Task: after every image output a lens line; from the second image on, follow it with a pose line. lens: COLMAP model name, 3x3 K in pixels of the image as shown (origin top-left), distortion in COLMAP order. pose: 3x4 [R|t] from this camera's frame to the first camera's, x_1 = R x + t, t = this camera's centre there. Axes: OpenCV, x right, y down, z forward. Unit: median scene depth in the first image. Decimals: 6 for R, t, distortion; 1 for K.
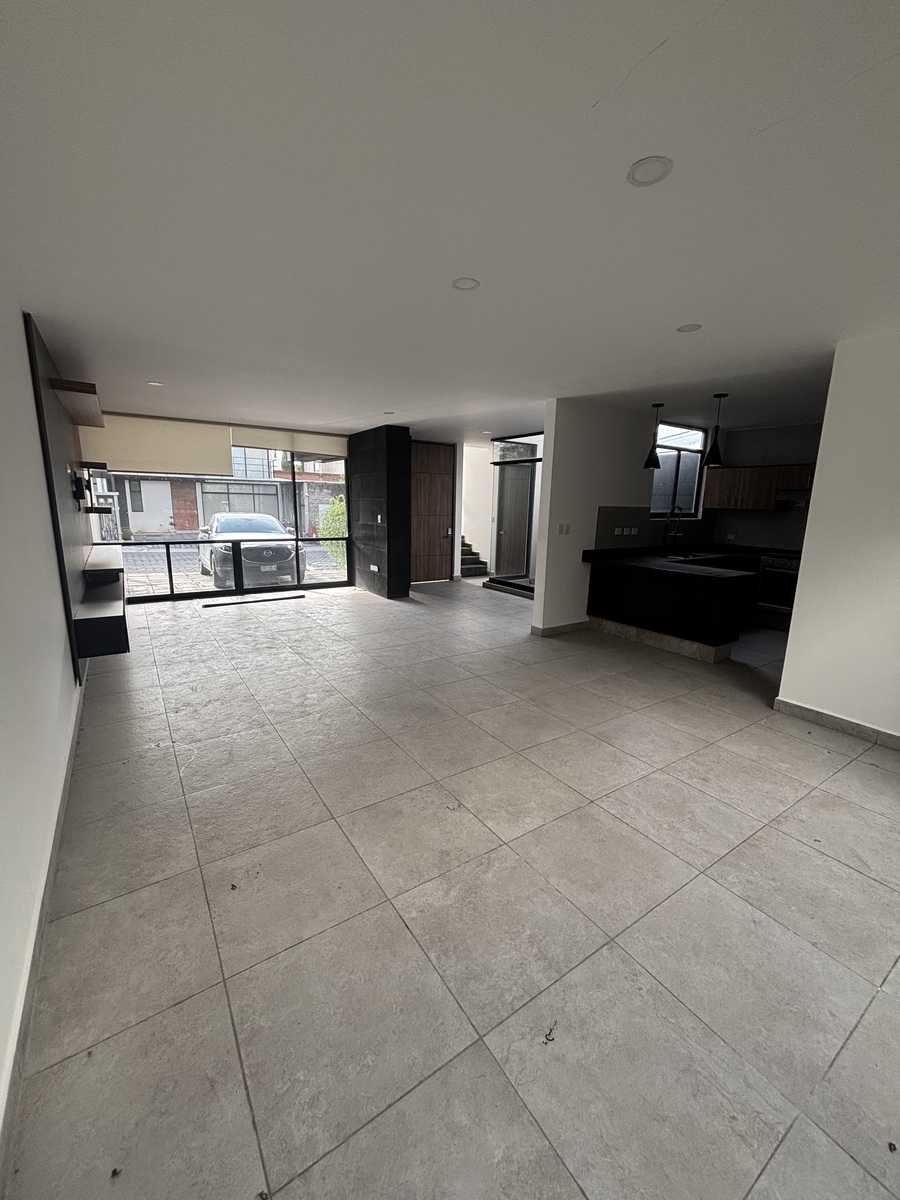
lens RADIAL K [[480.5, 0, 448.3], [0, 480.5, 603.5], [0, 0, 1]] dist [-0.001022, -0.000464]
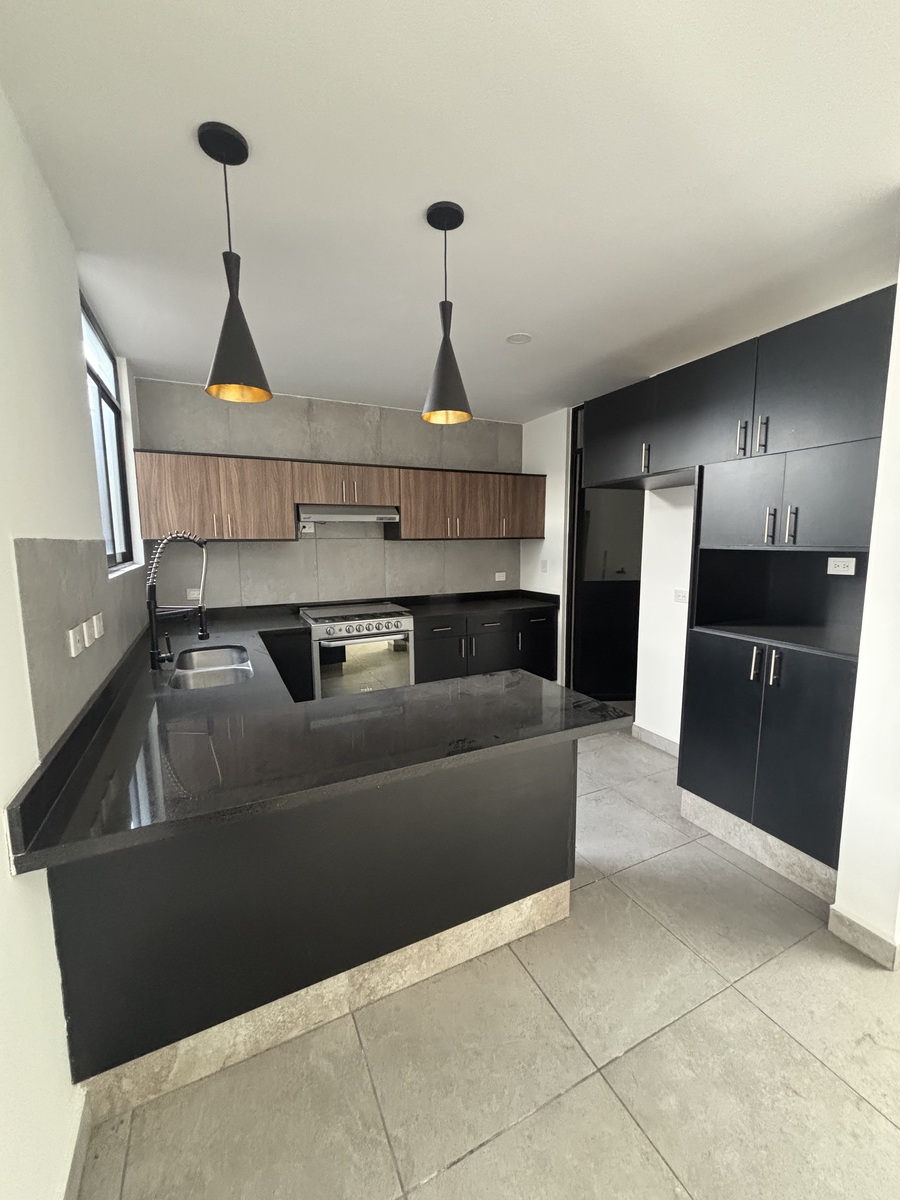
lens RADIAL K [[480.5, 0, 449.2], [0, 480.5, 604.4], [0, 0, 1]] dist [-0.001022, -0.000464]
pose [[0.129765, -0.154943, 0.979364, 0.168113], [0.211568, 0.969296, 0.125318, -0.183575], [-0.968710, 0.190941, 0.158562, 0.898596]]
